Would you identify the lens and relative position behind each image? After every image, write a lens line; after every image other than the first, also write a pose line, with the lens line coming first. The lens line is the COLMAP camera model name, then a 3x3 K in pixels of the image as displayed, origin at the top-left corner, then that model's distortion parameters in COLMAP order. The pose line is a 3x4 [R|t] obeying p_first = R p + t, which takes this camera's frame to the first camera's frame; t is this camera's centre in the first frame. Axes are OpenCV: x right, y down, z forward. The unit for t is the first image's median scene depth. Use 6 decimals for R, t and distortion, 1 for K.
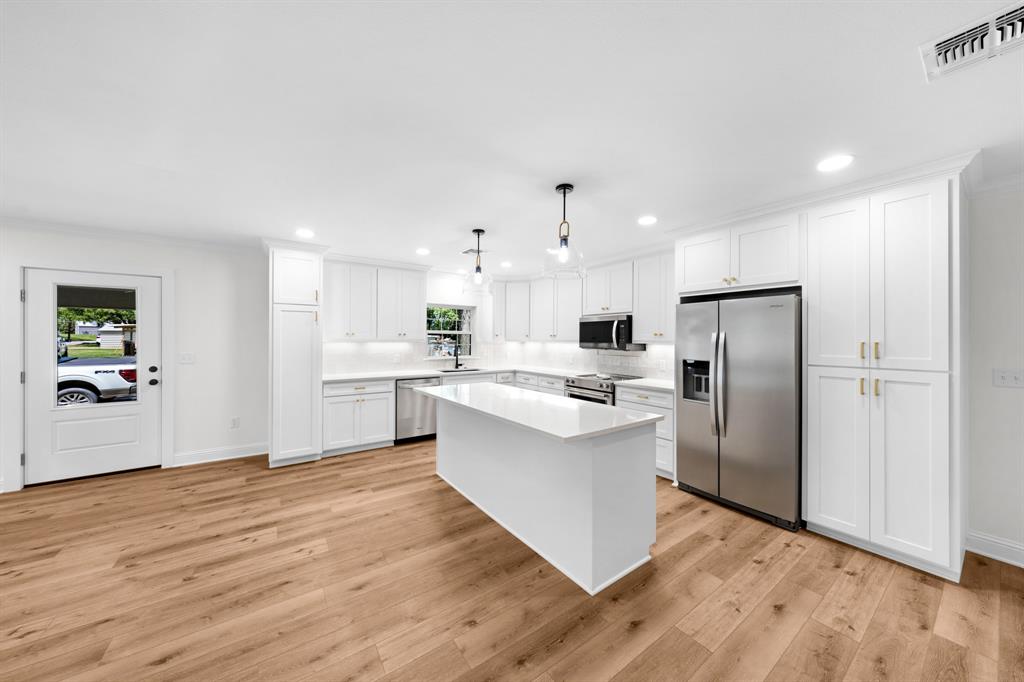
lens RADIAL K [[343.1, 0, 508.8], [0, 343.1, 337.7], [0, 0, 1]] dist [-0.000473, -0.000004]
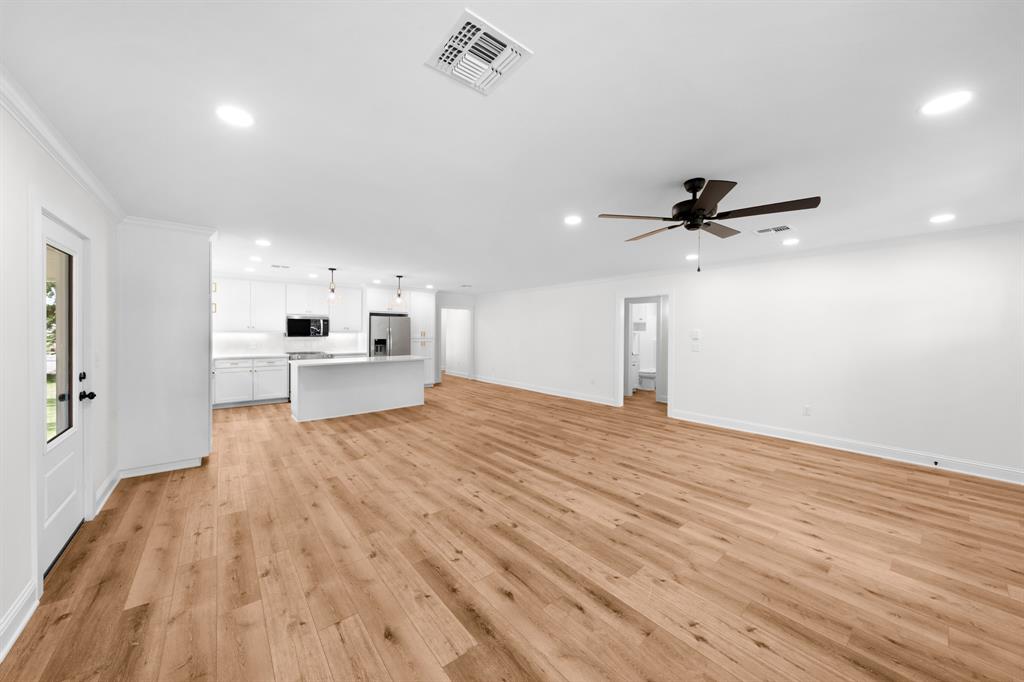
lens RADIAL K [[358.2, 0, 507.2], [0, 358.2, 333.3], [0, 0, 1]] dist [0.000085, -0.000006]
pose [[-0.075860, -0.008825, 0.997079, -2.201998], [-0.008813, 0.999928, 0.008179, -0.006799], [-0.997080, -0.008167, -0.075932, 0.280894]]
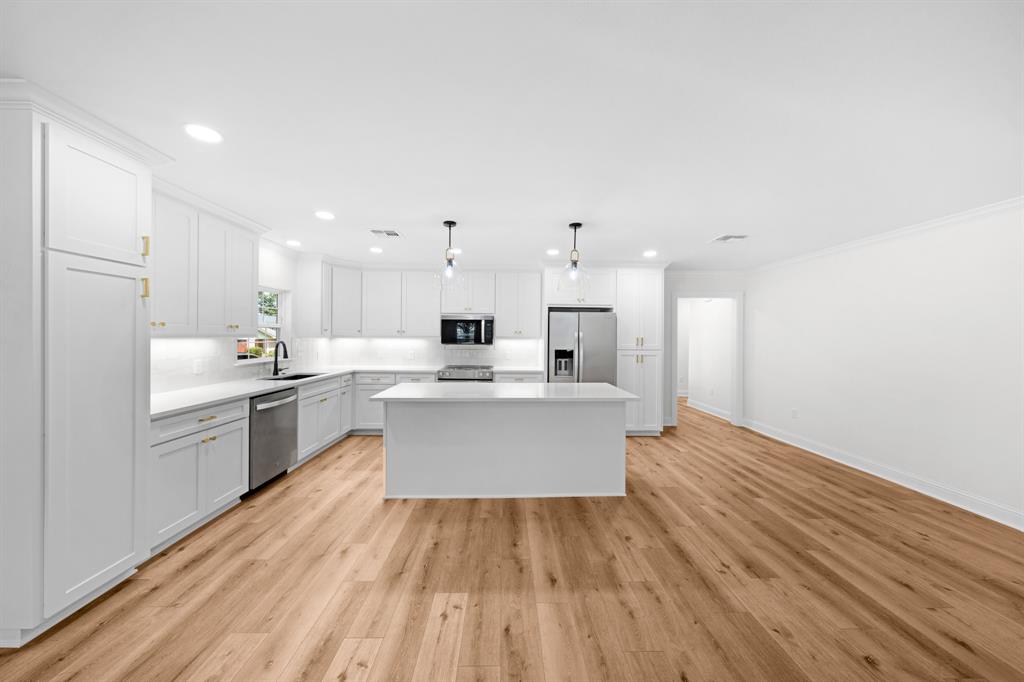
lens RADIAL K [[343.1, 0, 508.8], [0, 343.1, 337.7], [0, 0, 1]] dist [-0.000473, -0.000004]
pose [[0.558141, -0.001840, 0.829744, -0.887605], [-0.008590, 0.999931, 0.007996, 0.001621], [-0.829702, -0.011590, 0.558087, 0.361392]]
